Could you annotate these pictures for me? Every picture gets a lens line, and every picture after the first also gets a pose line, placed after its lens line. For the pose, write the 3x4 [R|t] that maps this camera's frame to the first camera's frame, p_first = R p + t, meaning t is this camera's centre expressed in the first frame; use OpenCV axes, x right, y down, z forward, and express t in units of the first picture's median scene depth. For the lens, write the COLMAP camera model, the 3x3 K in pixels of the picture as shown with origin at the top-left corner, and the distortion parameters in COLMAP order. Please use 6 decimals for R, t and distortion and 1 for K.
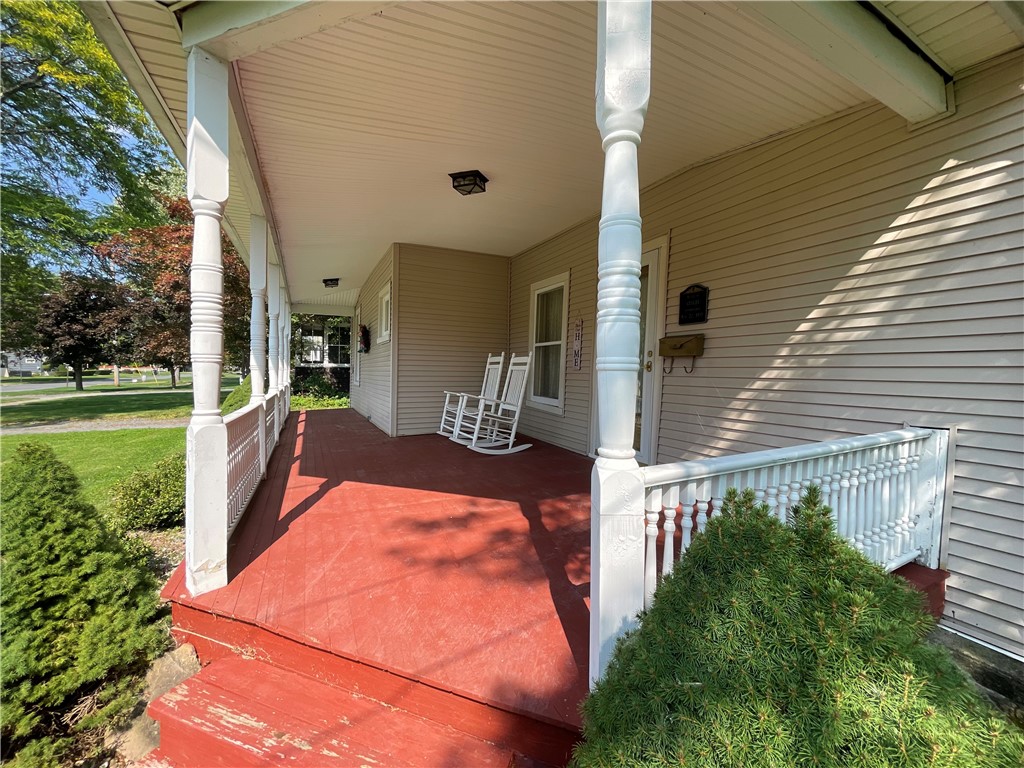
lens RADIAL K [[413.0, 0, 512.1], [0, 413.0, 380.2], [0, 0, 1]] dist [-0.003573, -0.000476]
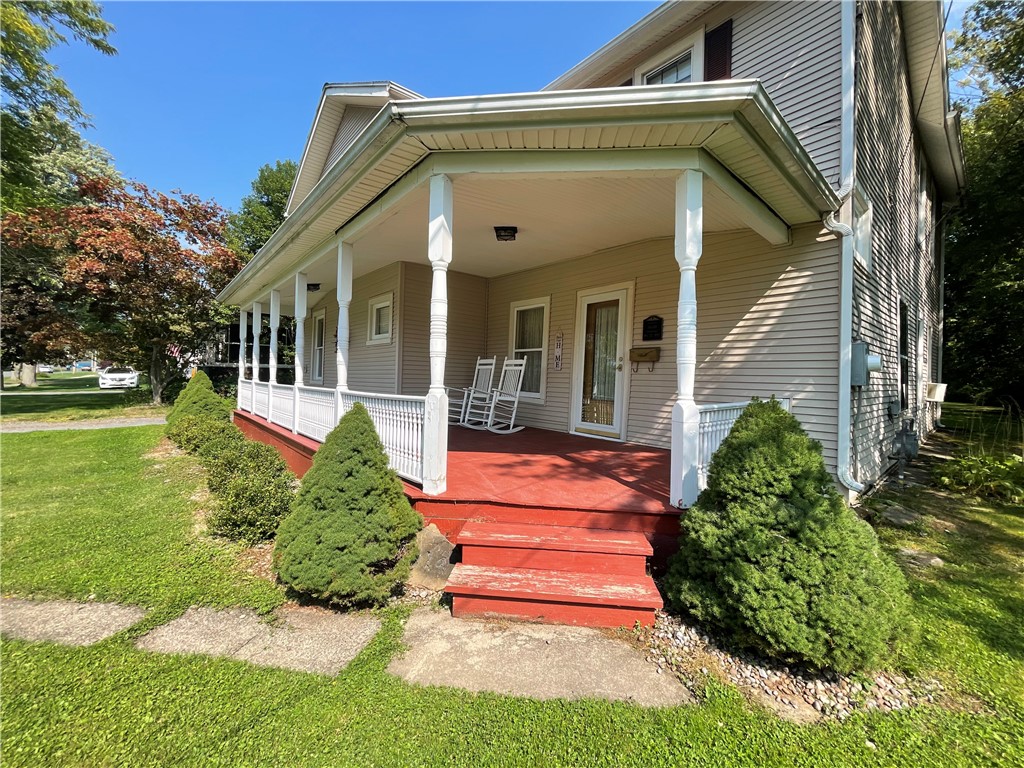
lens RADIAL K [[413.0, 0, 512.1], [0, 413.0, 380.2], [0, 0, 1]] dist [-0.003573, -0.000476]
pose [[0.967095, 0.009729, 0.254229, -0.334331], [-0.006319, 0.999879, -0.014226, 0.028159], [-0.254336, 0.012152, 0.967039, -0.267044]]
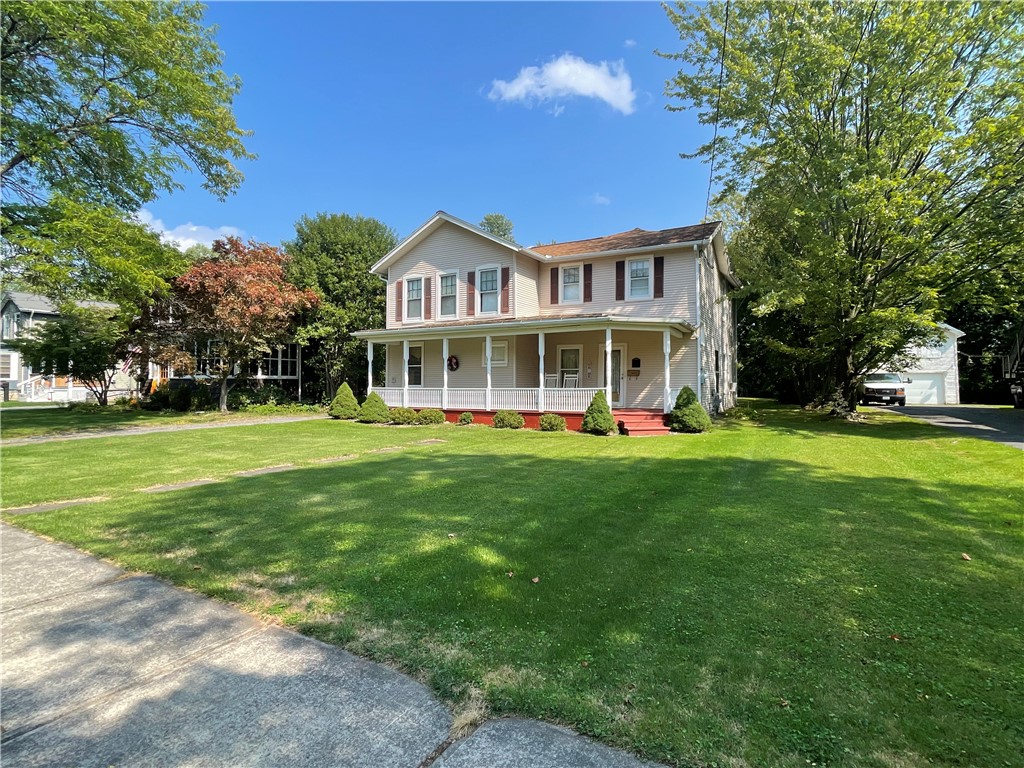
lens RADIAL K [[511.3, 0, 512.0], [0, 511.3, 384.0], [0, 0, 1]] dist [-0.000042, -0.000019]
pose [[0.826211, -0.005875, 0.563330, -2.374923], [0.018673, 0.999682, -0.016961, 0.060843], [-0.563051, 0.024532, 0.826058, -1.712047]]
